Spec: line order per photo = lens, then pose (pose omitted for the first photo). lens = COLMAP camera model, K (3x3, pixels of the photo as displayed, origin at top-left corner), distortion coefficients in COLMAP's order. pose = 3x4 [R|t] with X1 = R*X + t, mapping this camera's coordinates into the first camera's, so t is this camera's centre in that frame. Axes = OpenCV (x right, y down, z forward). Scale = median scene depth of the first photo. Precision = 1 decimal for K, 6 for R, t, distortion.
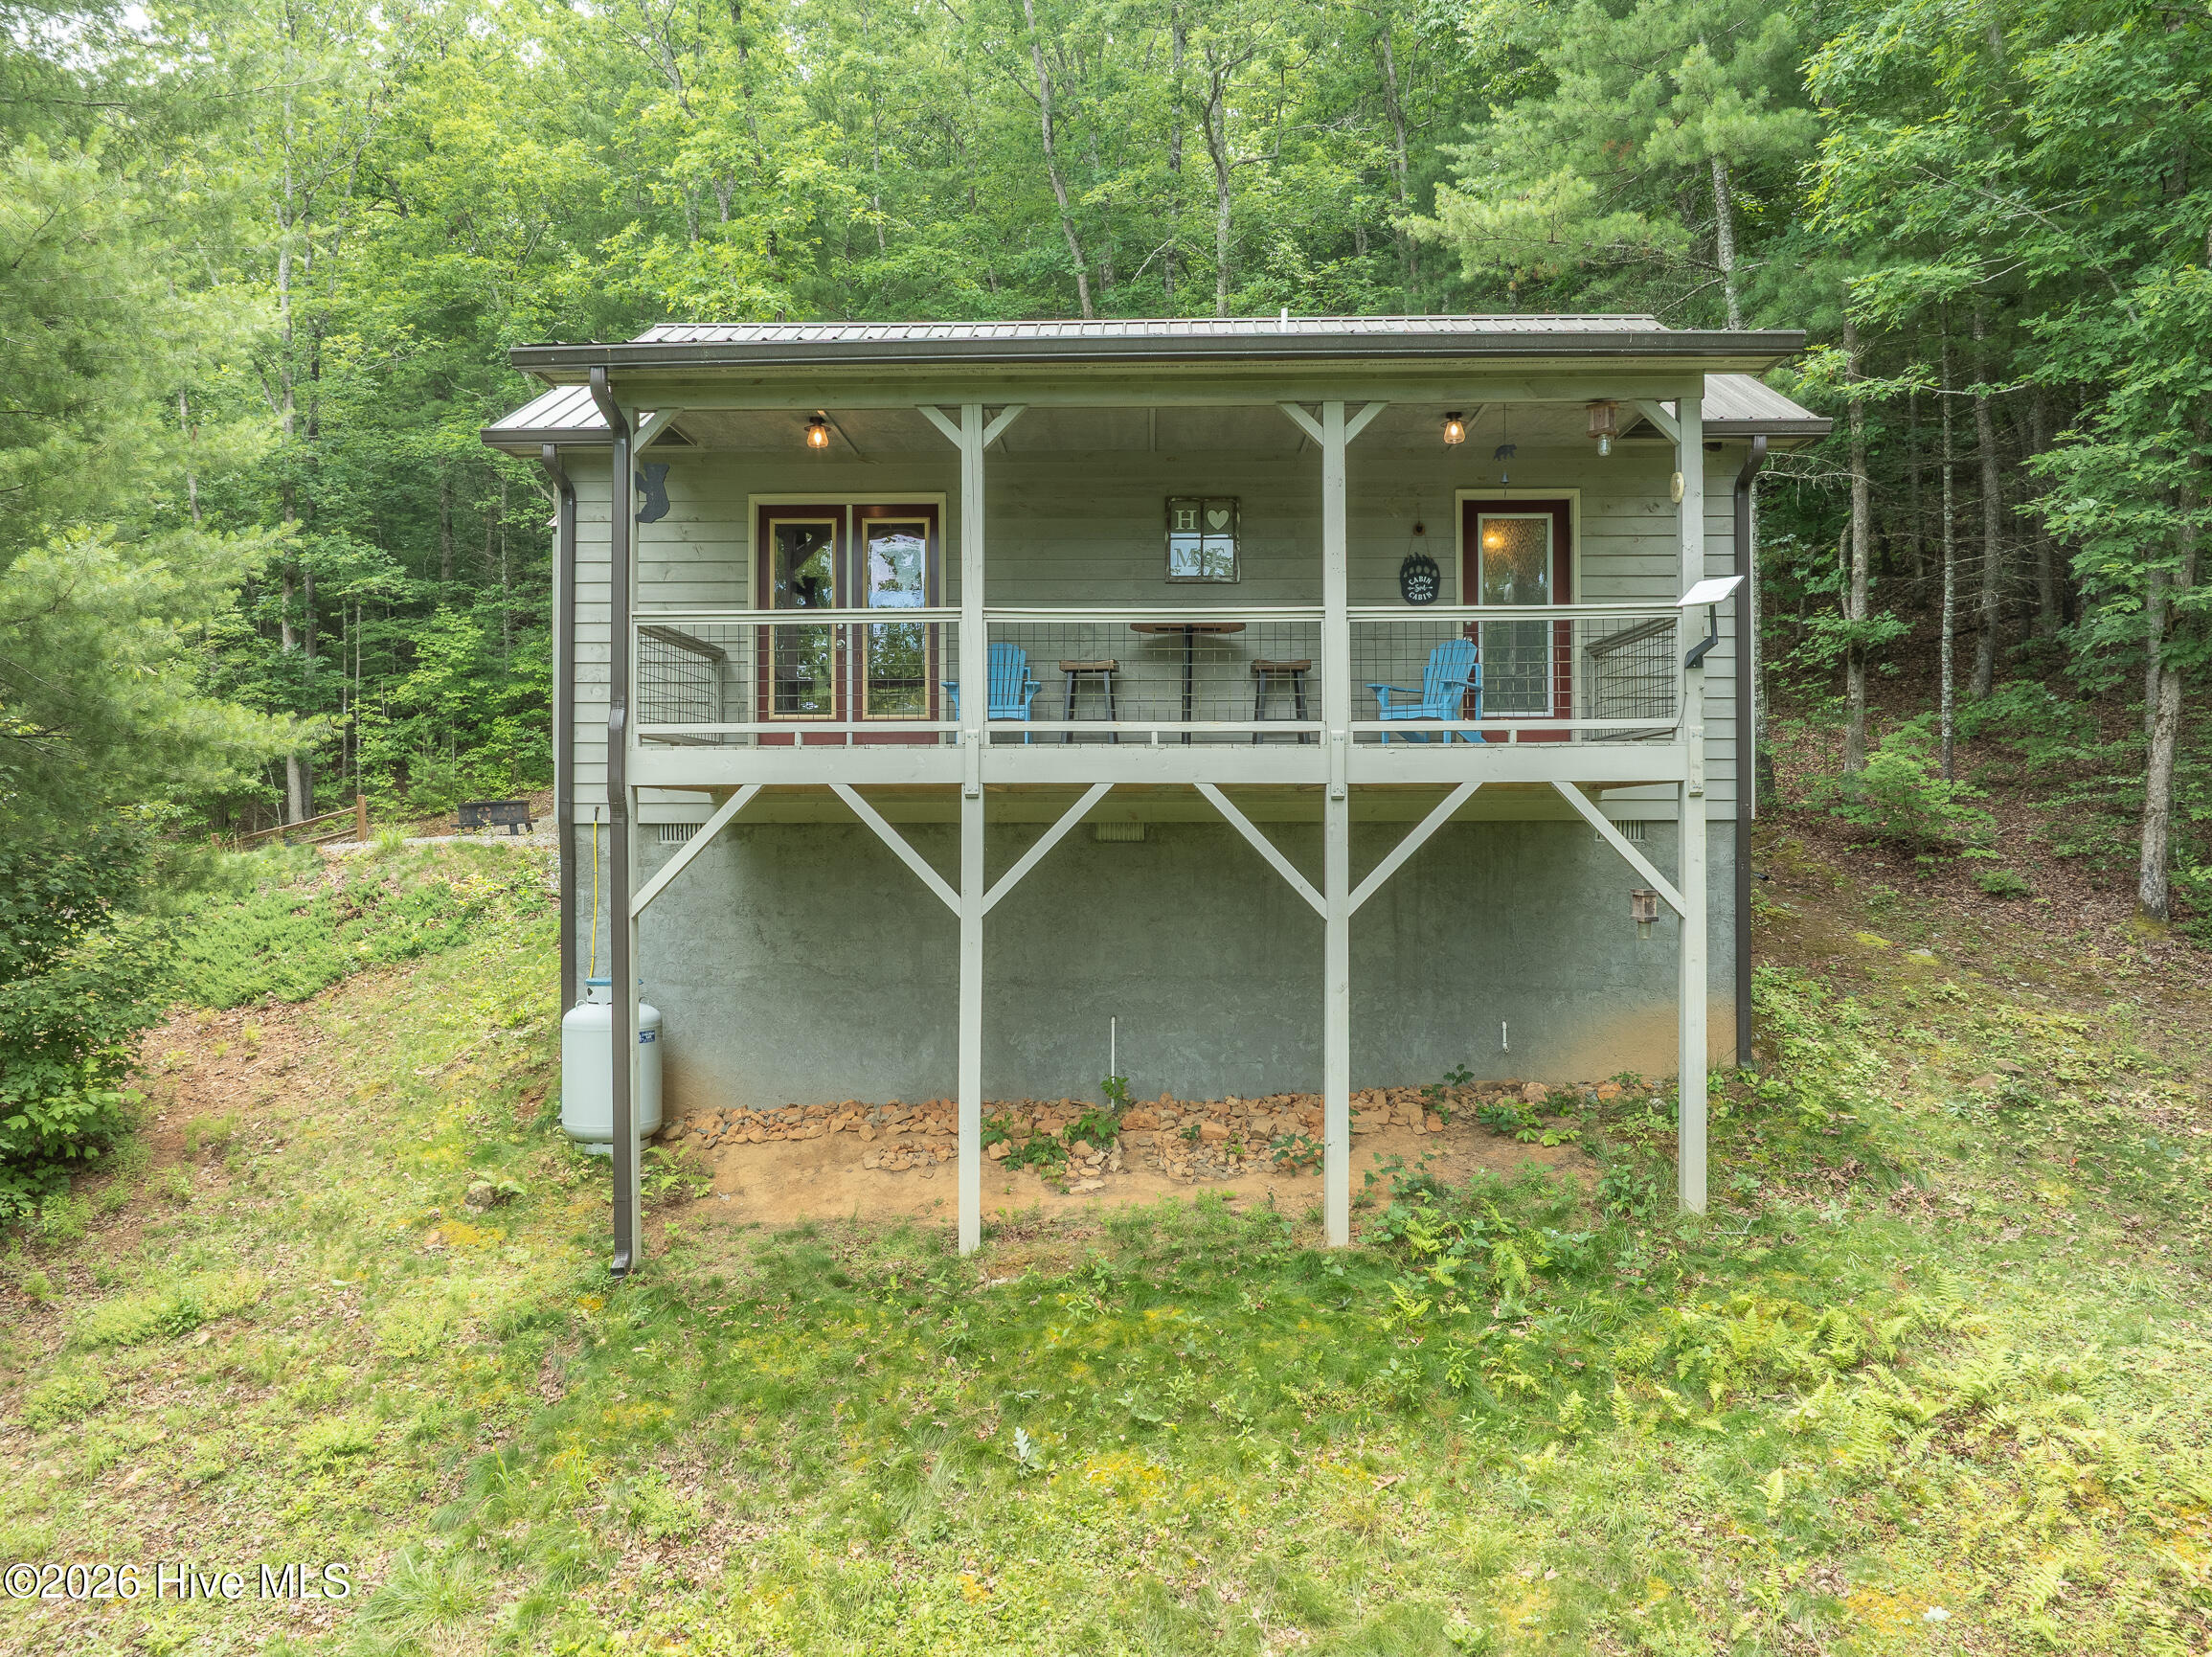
lens RADIAL K [[1579.6, 0, 1106.0], [0, 1579.6, 828.5], [0, 0, 1]] dist [-0.038550, 0.002647]
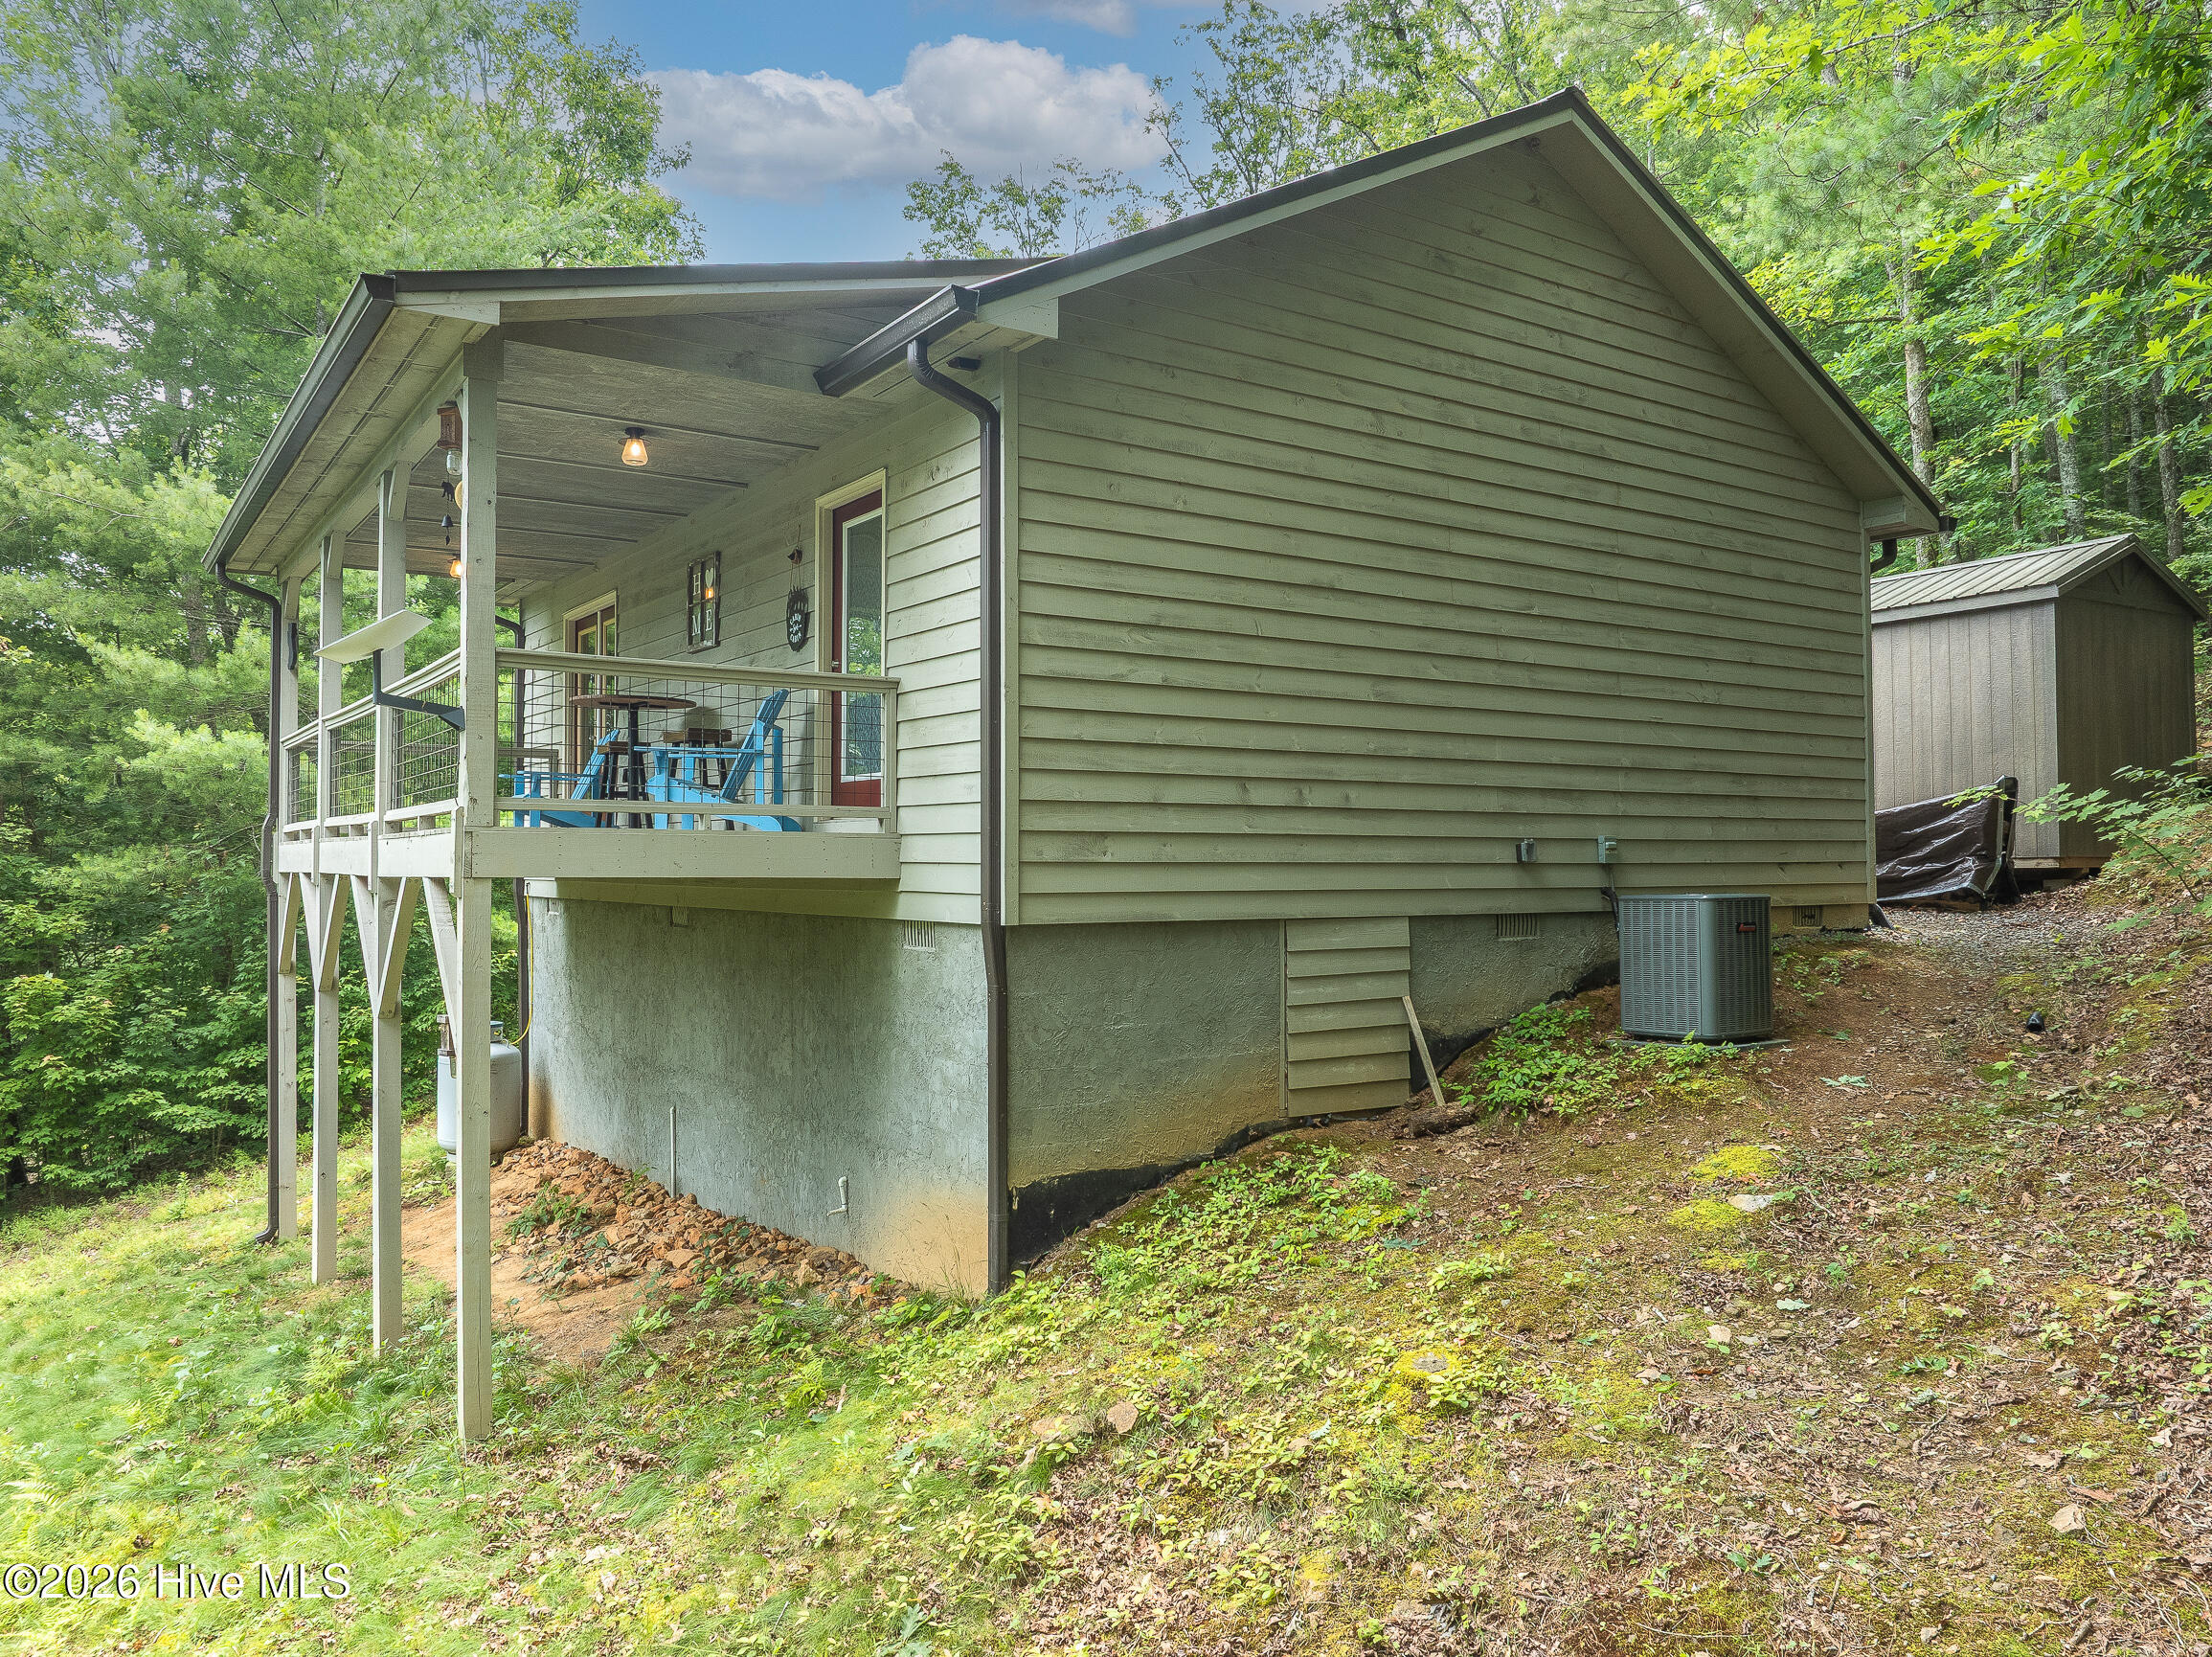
lens RADIAL K [[1579.6, 0, 1106.0], [0, 1579.6, 828.5], [0, 0, 1]] dist [-0.038550, 0.002647]
pose [[0.584835, -0.016898, -0.810976, 0.969910], [0.003863, 0.999830, -0.018047, -0.033572], [0.811143, 0.007422, 0.584800, 0.665112]]
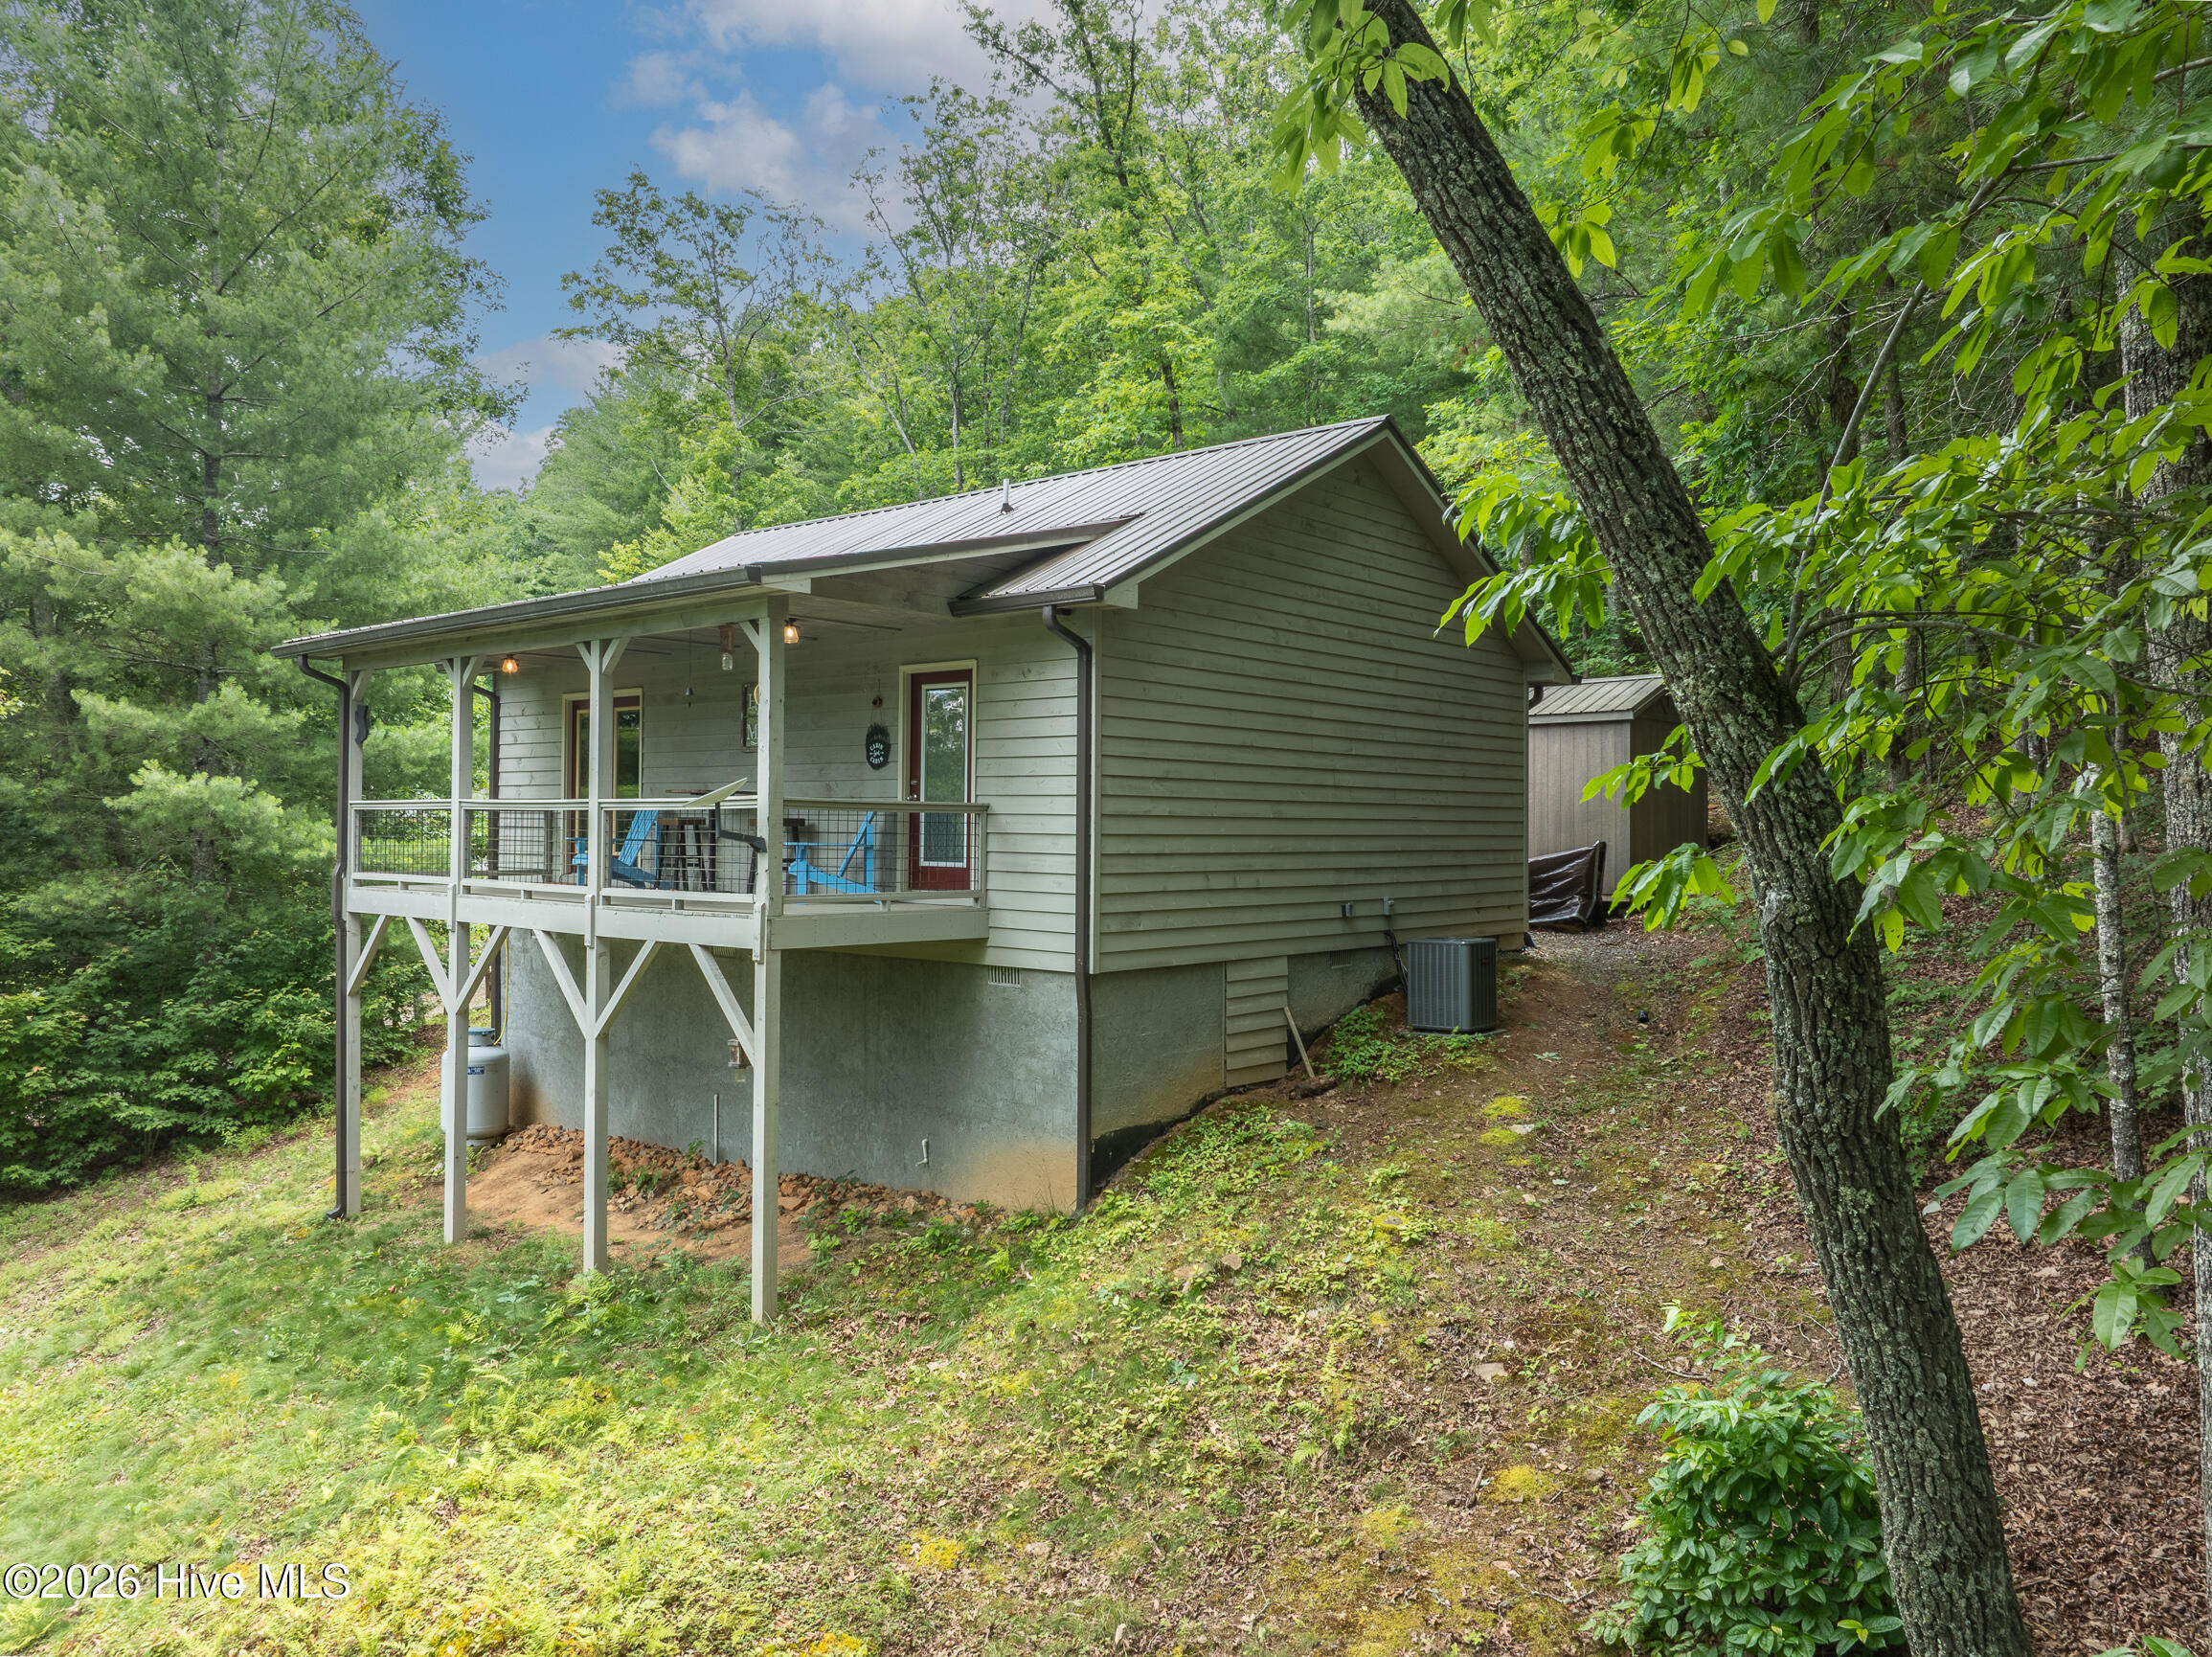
lens RADIAL K [[1552.3, 0, 1114.9], [0, 1552.3, 801.2], [0, 0, 1]] dist [-0.025167, -0.003847]
pose [[0.785235, -0.000869, -0.619197, 1.057998], [-0.009797, 0.999856, -0.013828, -0.104990], [0.619120, 0.016925, 0.785114, 0.220004]]
